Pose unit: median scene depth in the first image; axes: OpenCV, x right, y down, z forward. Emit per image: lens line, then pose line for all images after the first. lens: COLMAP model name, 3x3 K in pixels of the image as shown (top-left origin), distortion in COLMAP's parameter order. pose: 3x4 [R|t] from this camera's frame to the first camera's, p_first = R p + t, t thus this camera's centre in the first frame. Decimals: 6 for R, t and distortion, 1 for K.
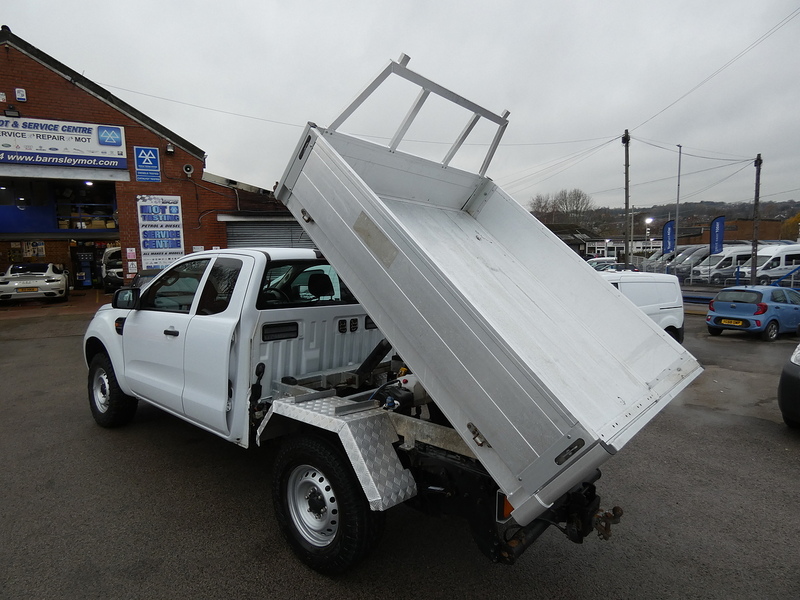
lens RADIAL K [[481.2, 0, 401.9], [0, 481.2, 299.2], [0, 0, 1]] dist [-0.000119, -0.004618]
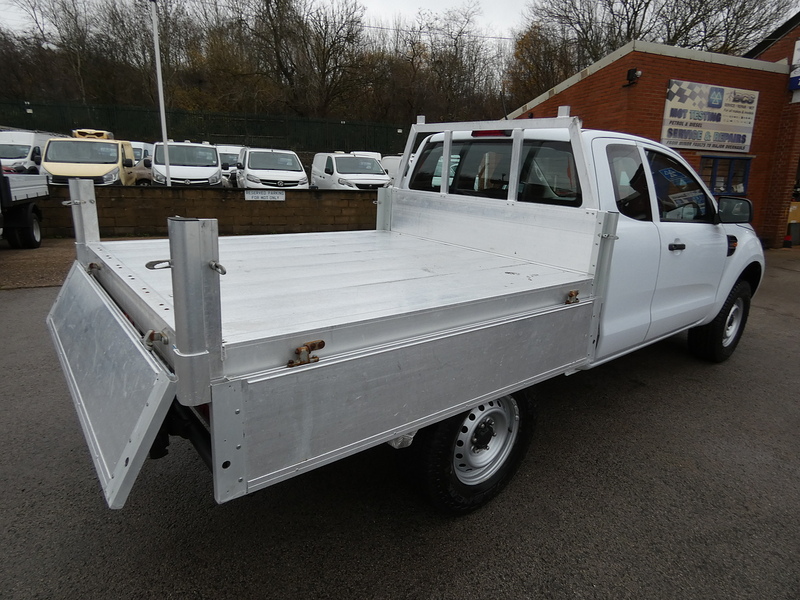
lens RADIAL K [[481.2, 0, 397.5], [0, 481.2, 300.6], [0, 0, 1]] dist [-0.000119, -0.004618]
pose [[-0.177676, 0.232318, -0.956274, 0.197925], [-0.126348, 0.958307, 0.256287, -0.002874], [0.975944, 0.166359, -0.140915, 0.284618]]
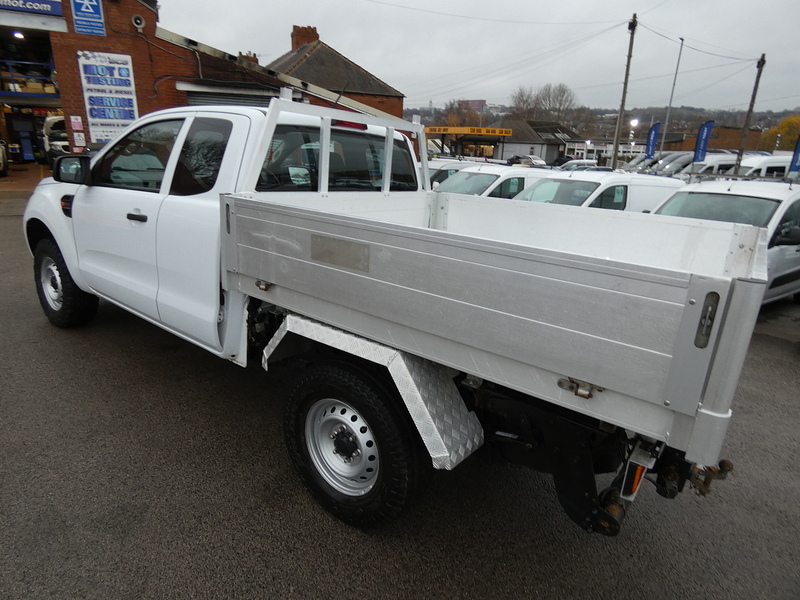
lens RADIAL K [[481.2, 0, 398.4], [0, 481.2, 297.2], [0, 0, 1]] dist [-0.000119, -0.004618]
pose [[0.997158, 0.035797, 0.066292, -0.030182], [-0.048862, 0.977038, 0.207385, 0.004125], [-0.057346, -0.210034, 0.976011, 0.055010]]
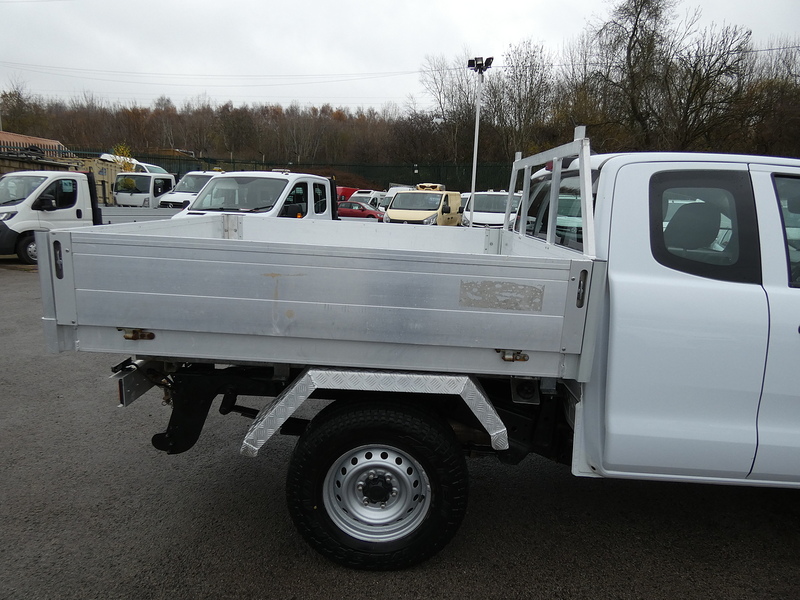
lens RADIAL K [[481.2, 0, 397.1], [0, 481.2, 299.9], [0, 0, 1]] dist [-0.000119, -0.004618]
pose [[-0.771116, 0.076872, -0.632037, 0.131968], [-0.105627, 0.963483, 0.246055, -0.014495], [0.627872, 0.256497, -0.734838, 0.395814]]
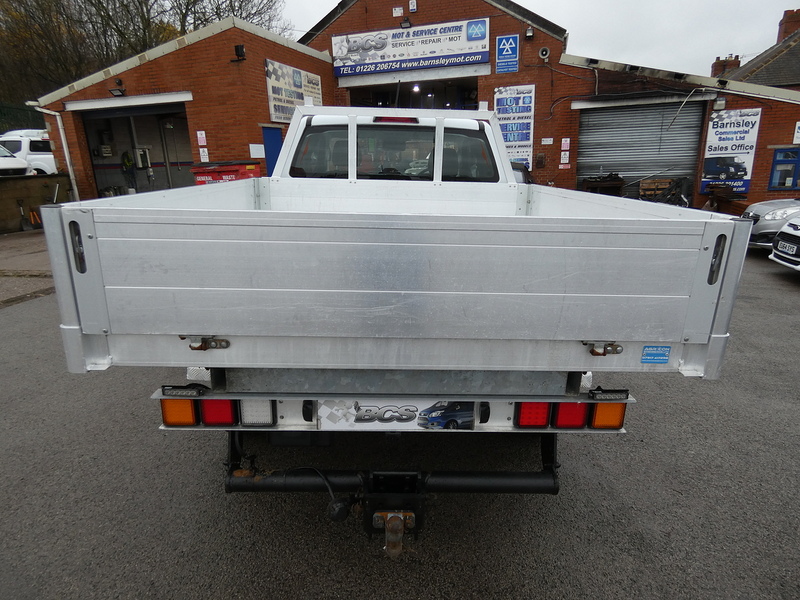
lens RADIAL K [[481.2, 0, 394.4], [0, 481.2, 299.7], [0, 0, 1]] dist [-0.000119, -0.004618]
pose [[0.658246, 0.208840, -0.723255, 0.149754], [-0.062519, 0.972596, 0.223937, 0.007877], [0.750202, -0.102189, 0.653264, 0.116990]]
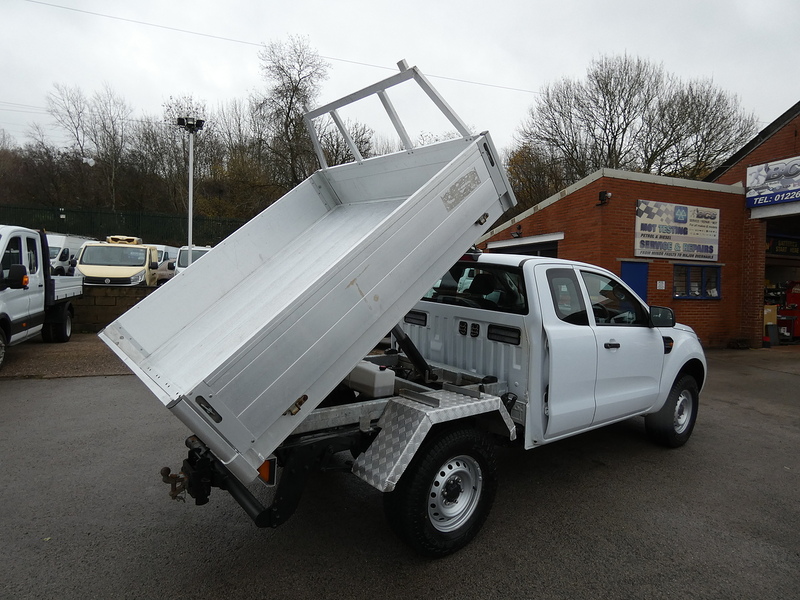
lens RADIAL K [[481.2, 0, 398.1], [0, 481.2, 303.0], [0, 0, 1]] dist [-0.000119, -0.004618]
pose [[-0.184822, 0.040170, -0.981951, 0.254297], [-0.133727, 0.988843, 0.065622, -0.012386], [0.973631, 0.143442, -0.177388, 0.299849]]
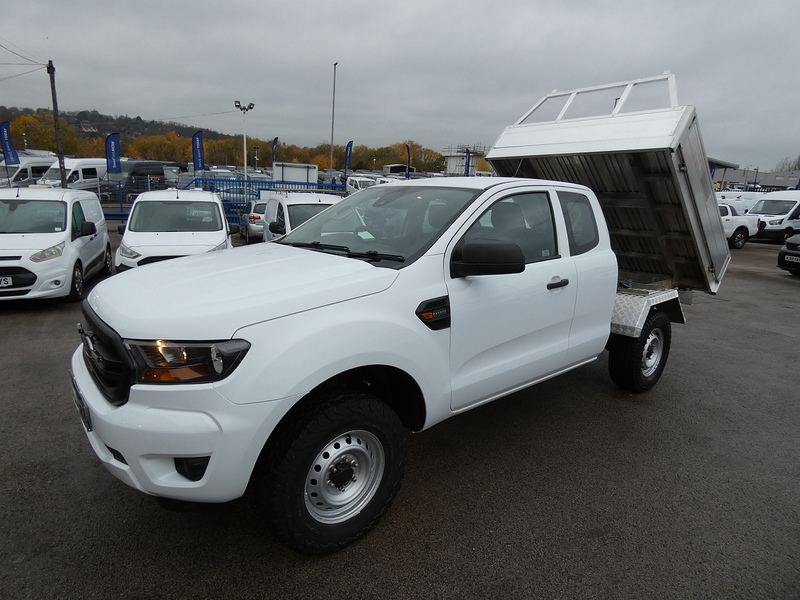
lens RADIAL K [[481.2, 0, 399.0], [0, 481.2, 297.4], [0, 0, 1]] dist [-0.000119, -0.004618]
pose [[0.170138, -0.219917, 0.960567, -0.362219], [0.046177, 0.975488, 0.215154, -0.026889], [-0.984338, 0.007750, 0.176123, 0.306526]]
